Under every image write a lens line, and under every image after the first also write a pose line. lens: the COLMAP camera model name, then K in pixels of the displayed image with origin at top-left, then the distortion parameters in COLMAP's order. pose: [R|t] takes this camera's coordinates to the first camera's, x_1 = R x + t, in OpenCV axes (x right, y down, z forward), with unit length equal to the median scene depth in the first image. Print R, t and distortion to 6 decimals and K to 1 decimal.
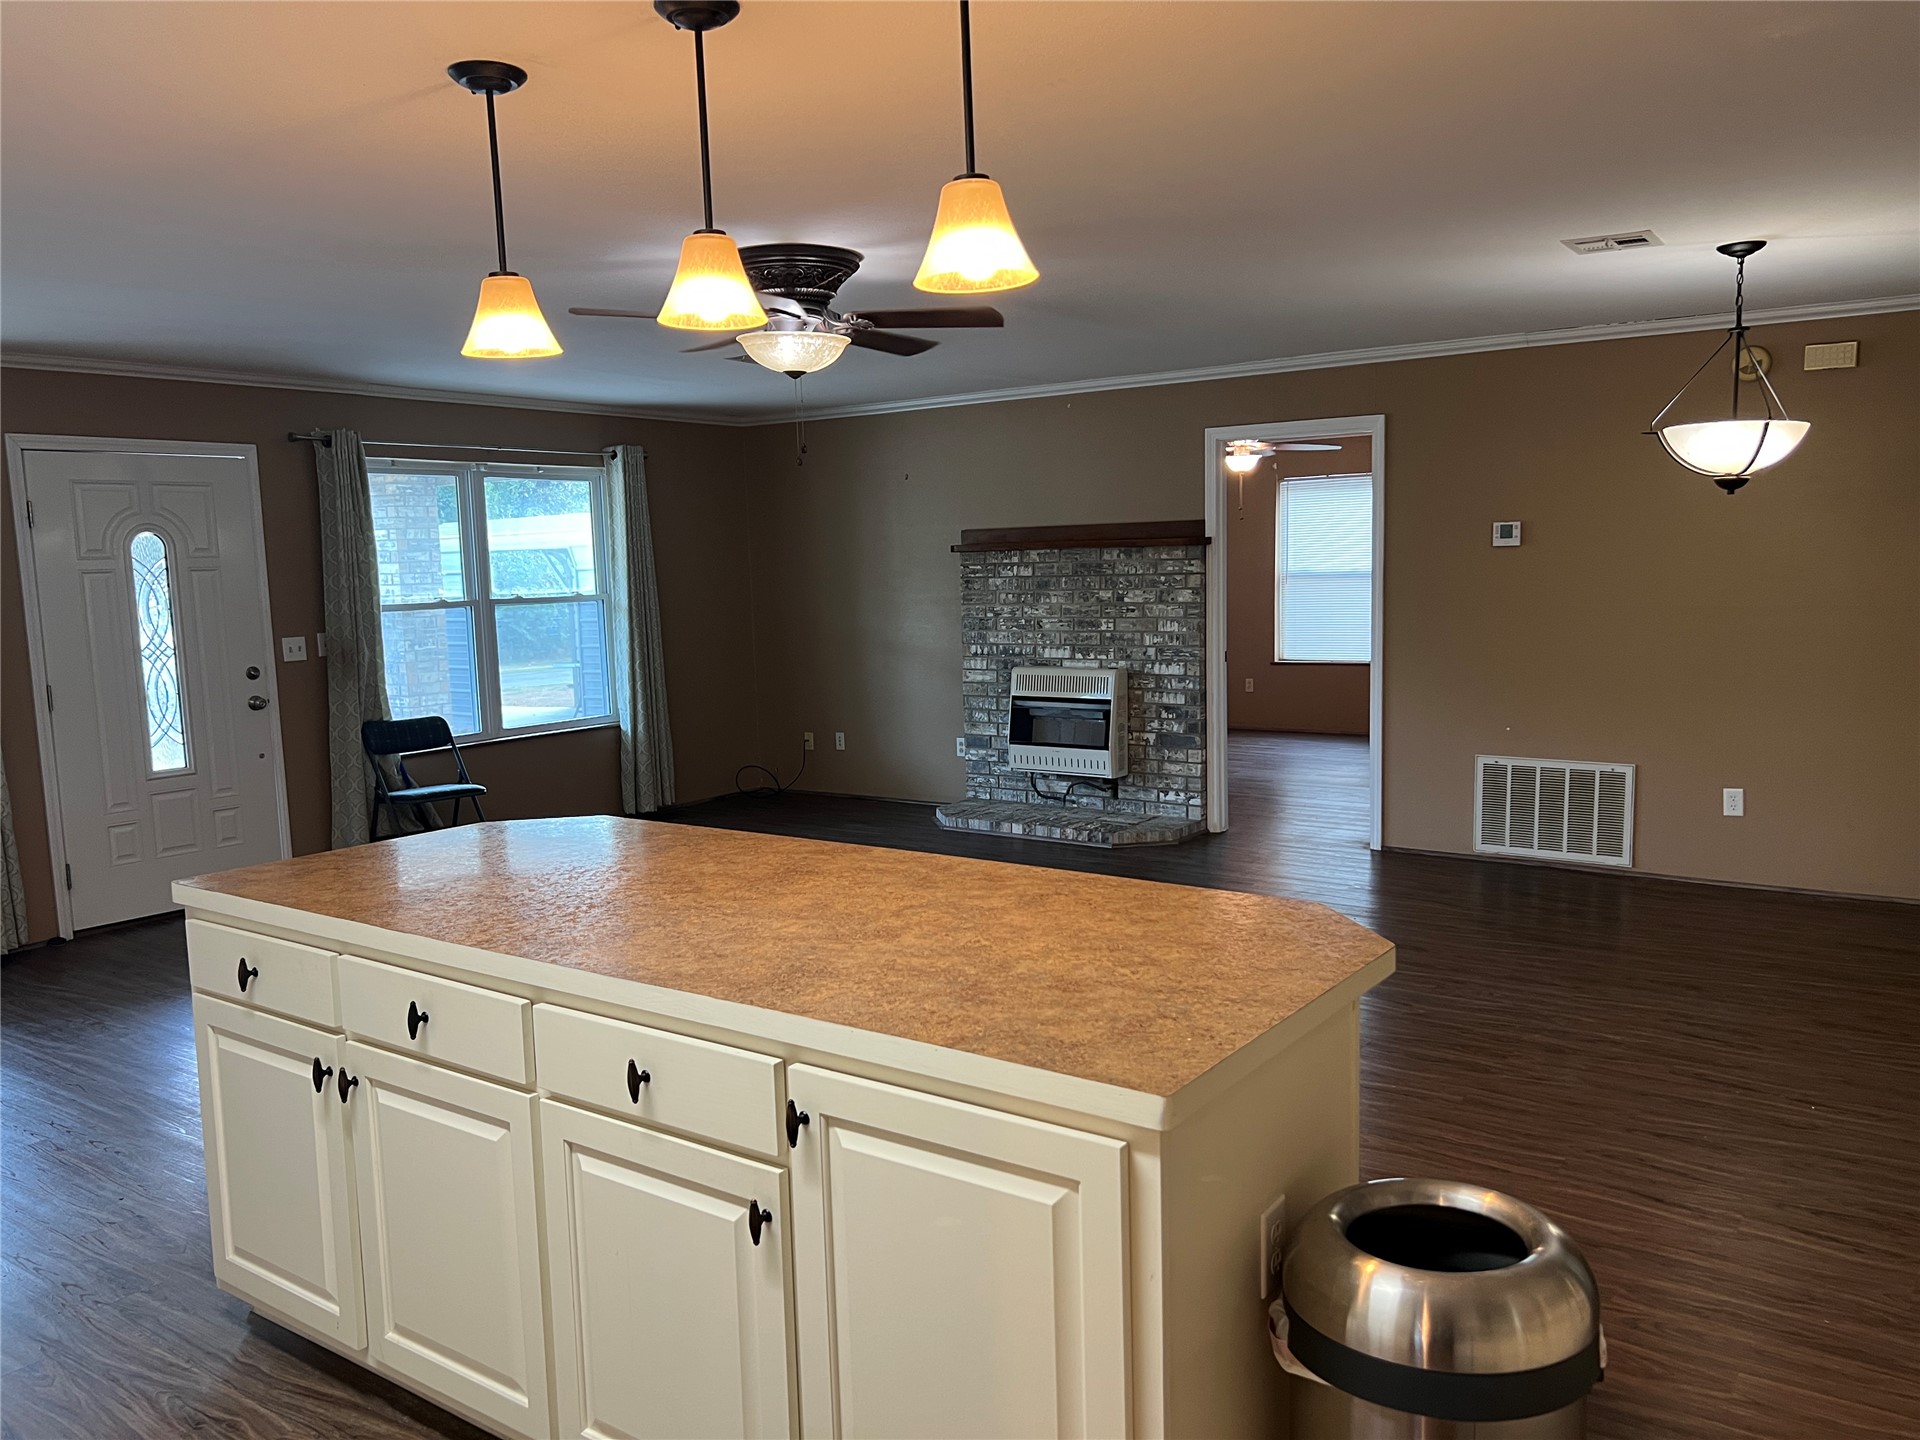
lens RADIAL K [[1423.1, 0, 963.6], [0, 1423.1, 745.8], [0, 0, 1]] dist [0.122614, -0.231024]
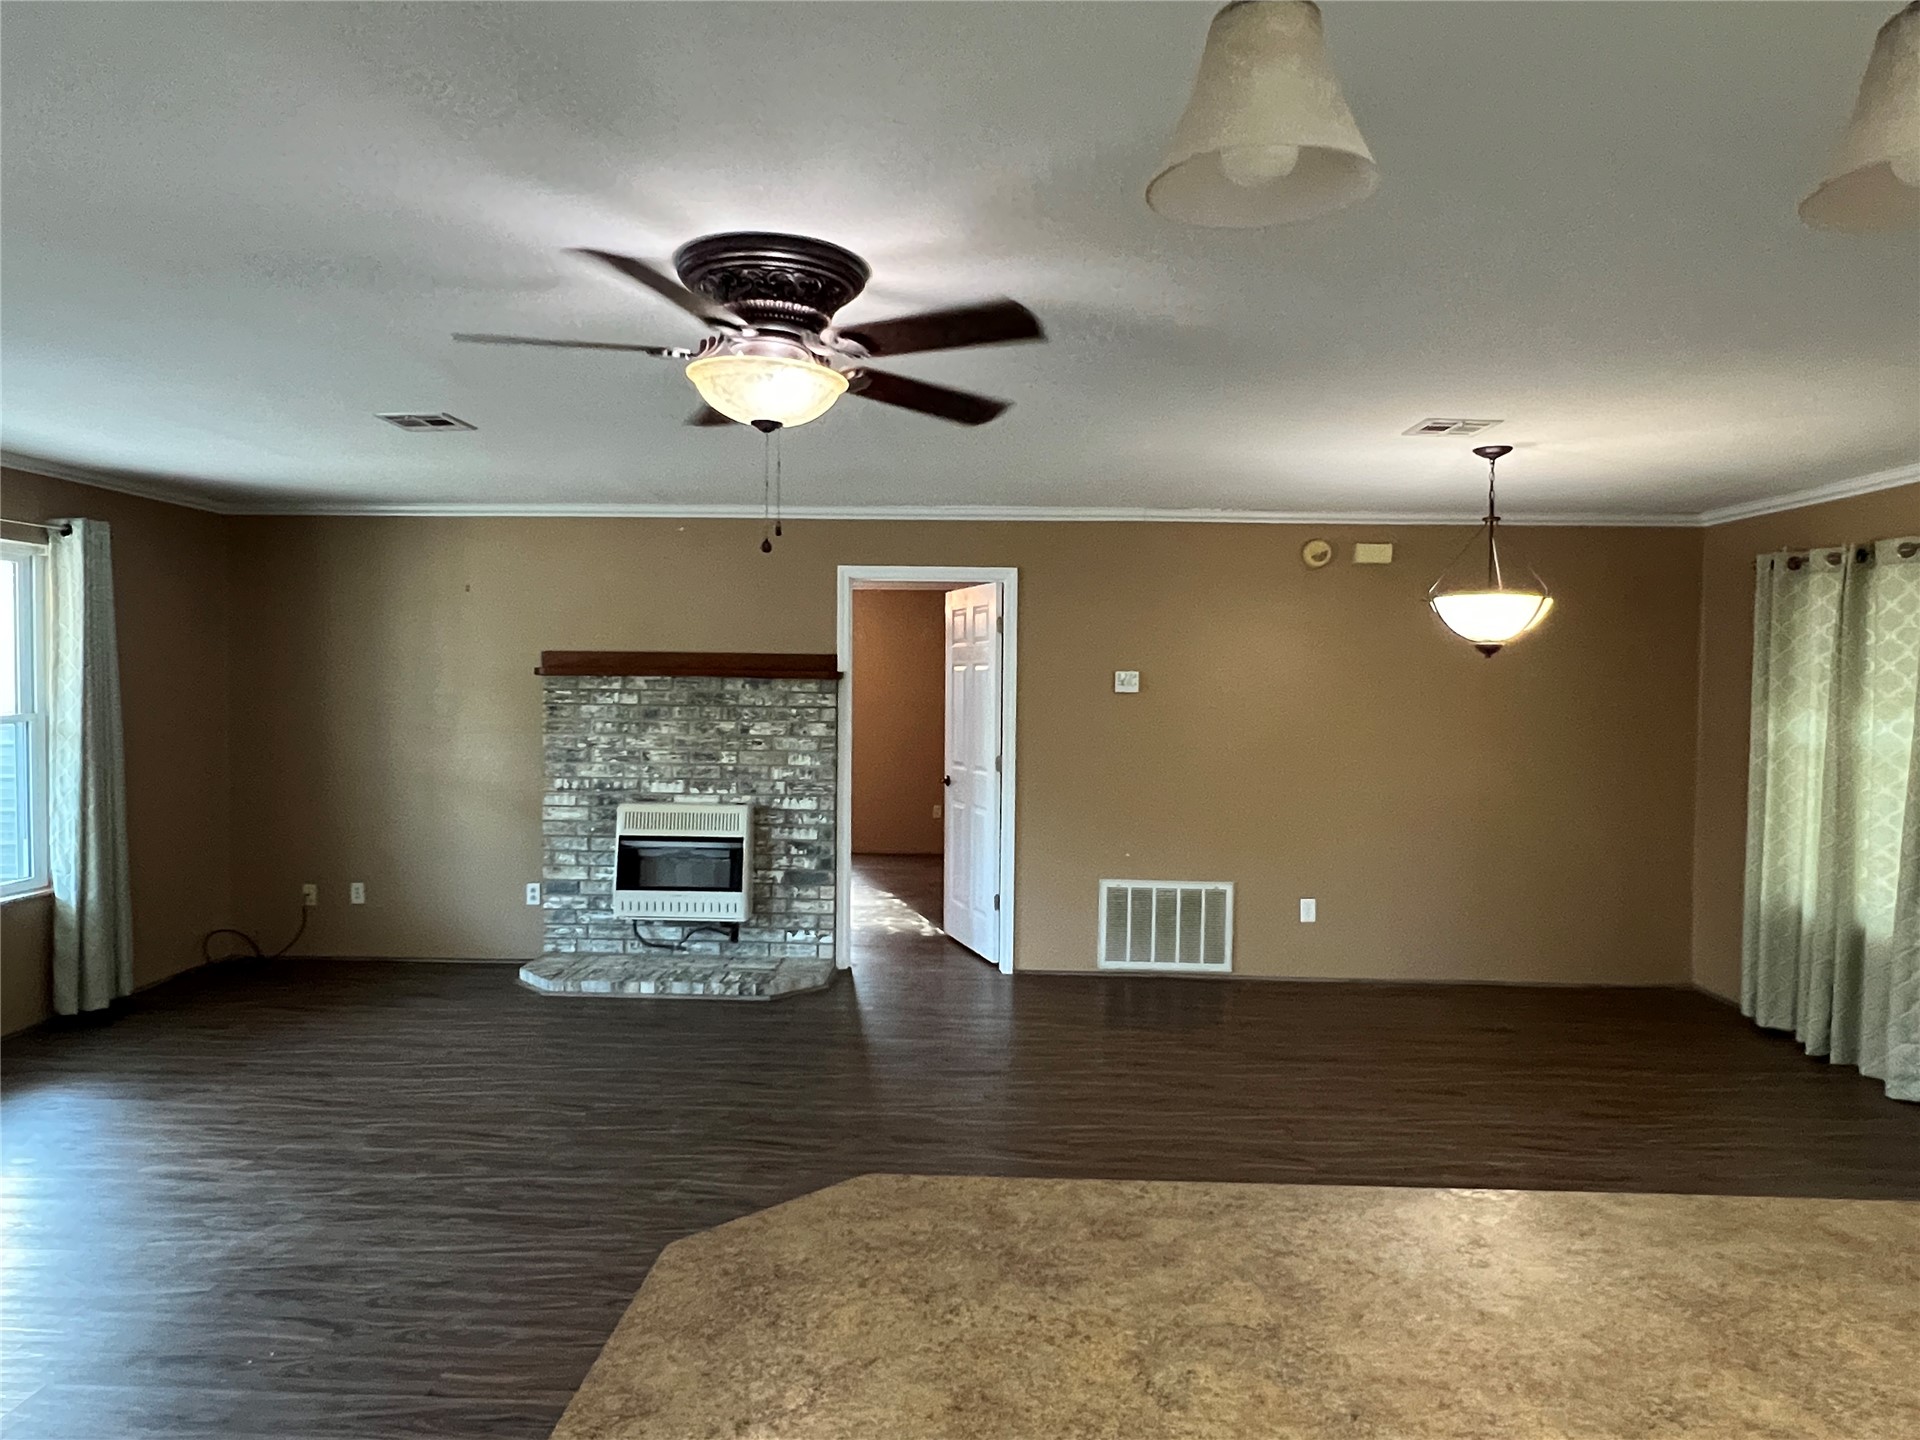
lens RADIAL K [[1166.9, 0, 955.4], [0, 1166.9, 718.9], [0, 0, 1]] dist [-0.002288, -0.001207]
pose [[0.836602, 0.019728, 0.547456, -0.201290], [0.038291, 0.994801, -0.094363, -0.032008], [-0.546471, 0.099907, 0.831497, 0.273375]]
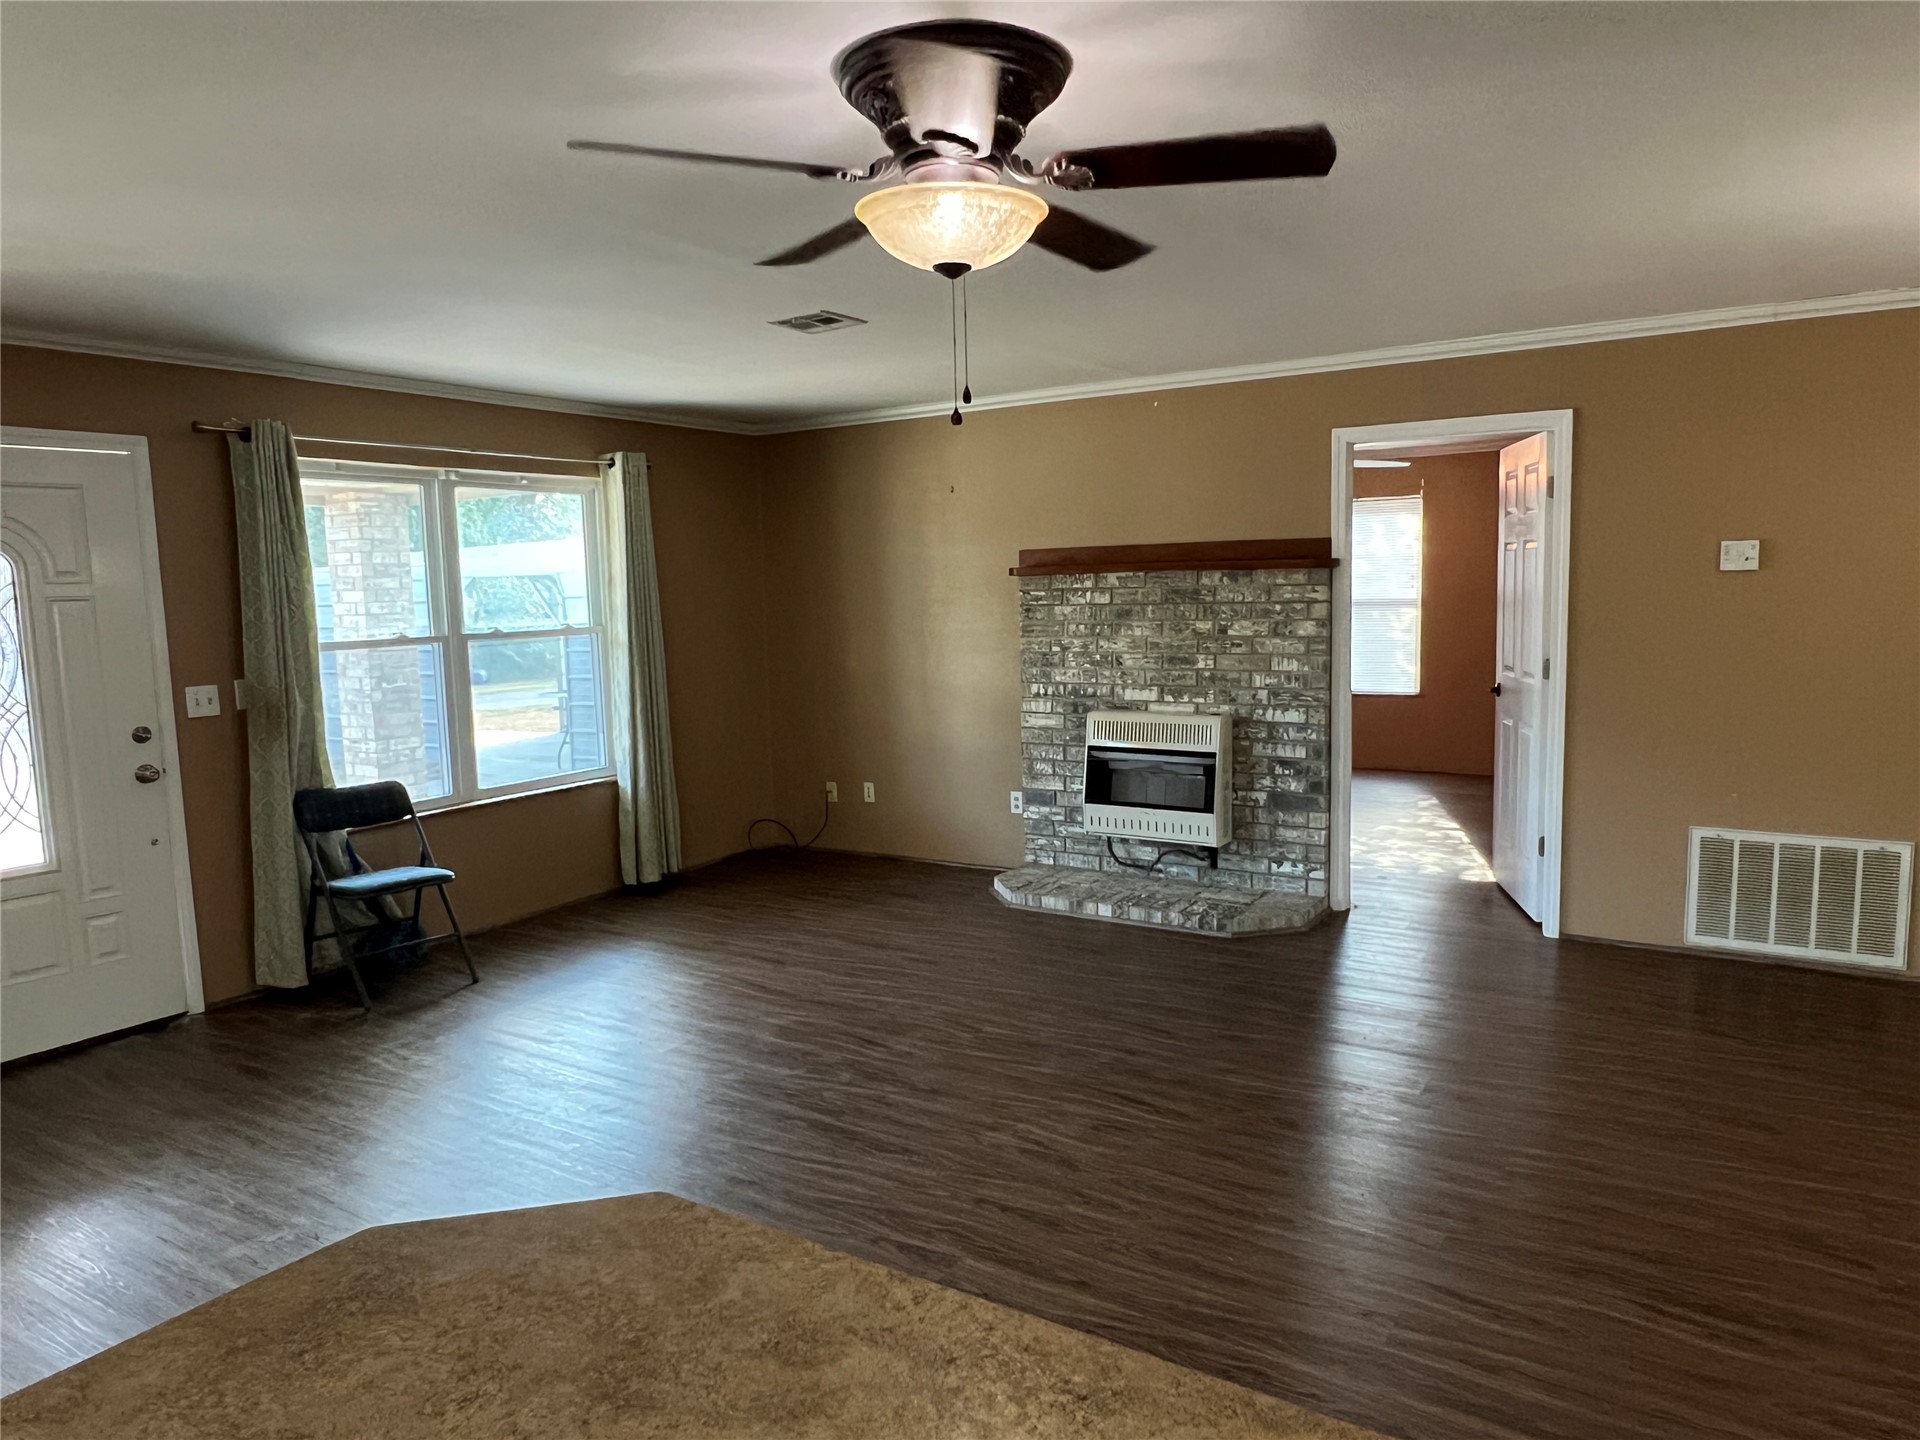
lens RADIAL K [[1250.4, 0, 956.7], [0, 1250.4, 727.1], [0, 0, 1]] dist [0.000437, 0.000275]
pose [[0.999009, -0.004470, 0.044293, -0.079052], [0.005241, 0.999836, -0.017307, -0.035166], [-0.044208, 0.017522, 0.998869, 0.277610]]
